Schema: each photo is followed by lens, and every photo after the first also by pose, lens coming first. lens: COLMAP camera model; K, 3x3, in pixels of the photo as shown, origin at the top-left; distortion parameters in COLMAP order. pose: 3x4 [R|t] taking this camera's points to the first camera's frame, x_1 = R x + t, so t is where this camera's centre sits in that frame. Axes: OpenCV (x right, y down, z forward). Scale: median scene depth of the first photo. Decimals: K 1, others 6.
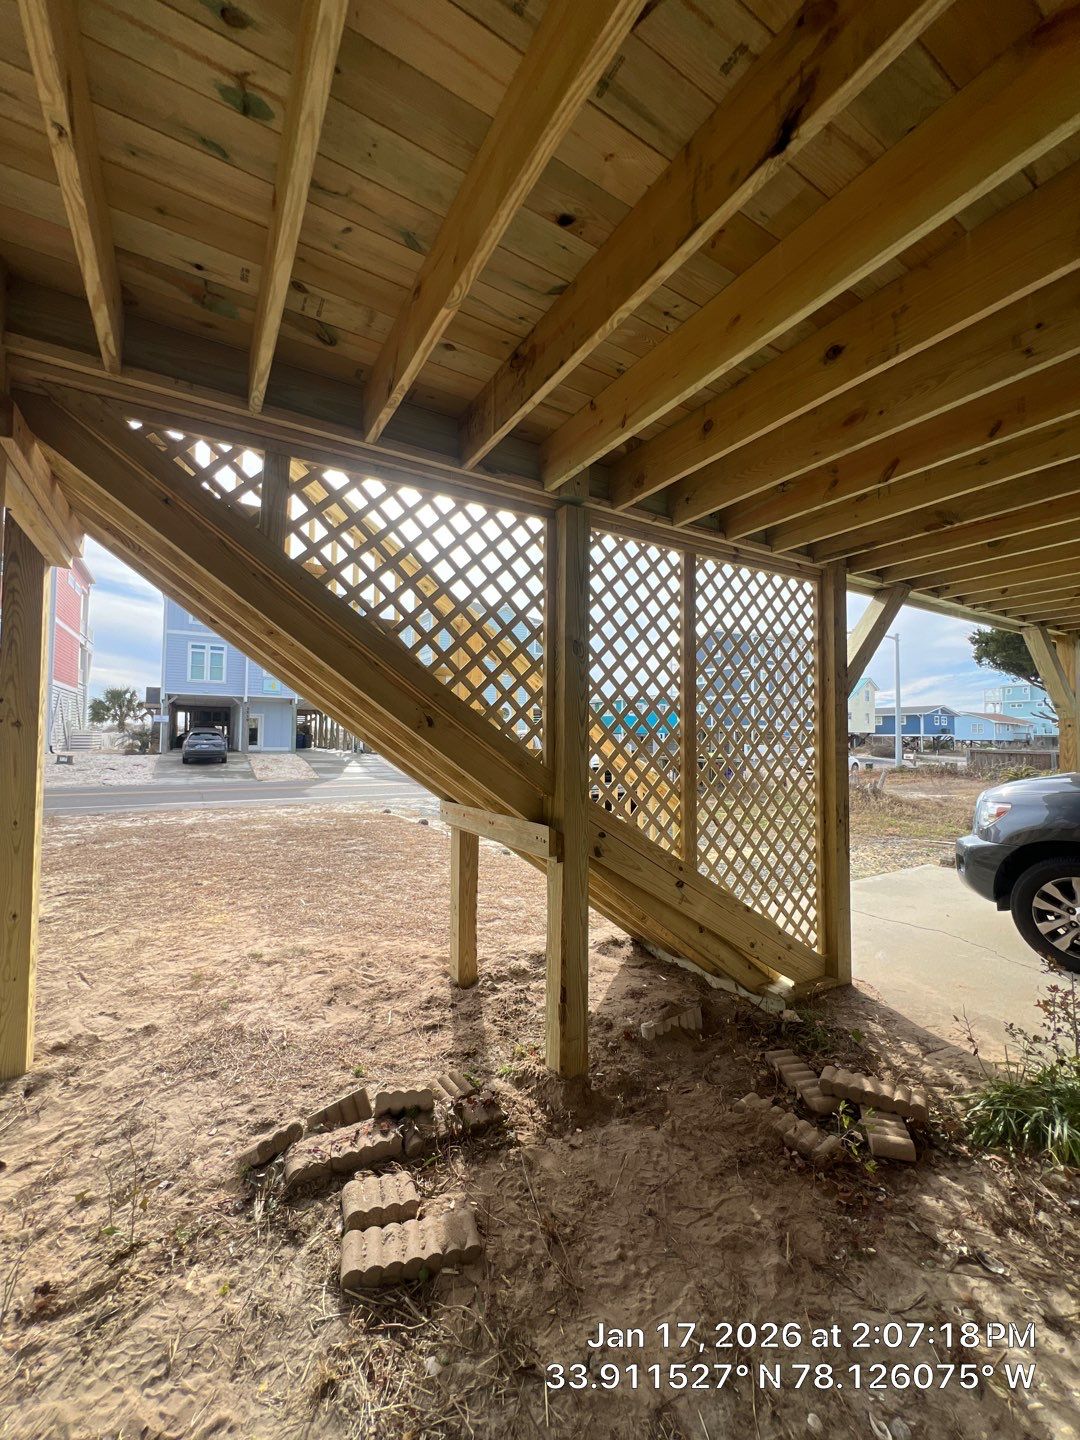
lens RADIAL K [[573.4, 0, 540.0], [0, 573.4, 720.0], [0, 0, 1]] dist [-0.002181, 0.000534]
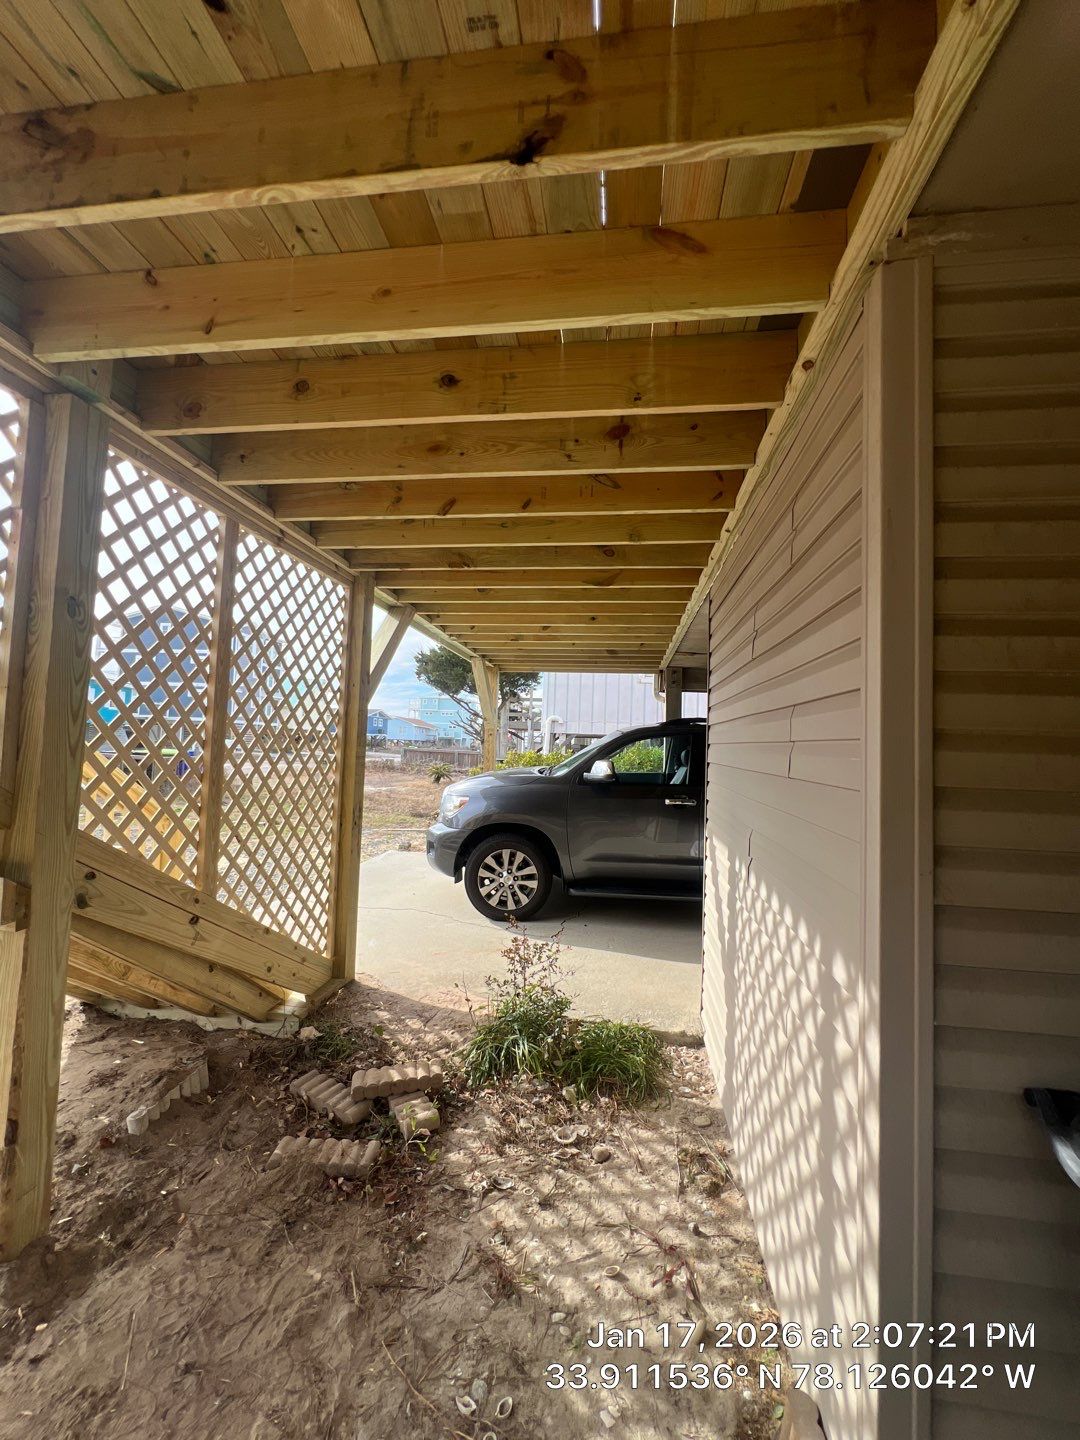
lens RADIAL K [[576.0, 0, 541.7], [0, 576.0, 719.5], [0, 0, 1]] dist [-0.000819, 0.000251]
pose [[0.629861, 0.052381, 0.774939, -0.096474], [-0.057705, 0.998122, -0.020565, -0.009693], [-0.774561, -0.031765, 0.631701, 0.114351]]
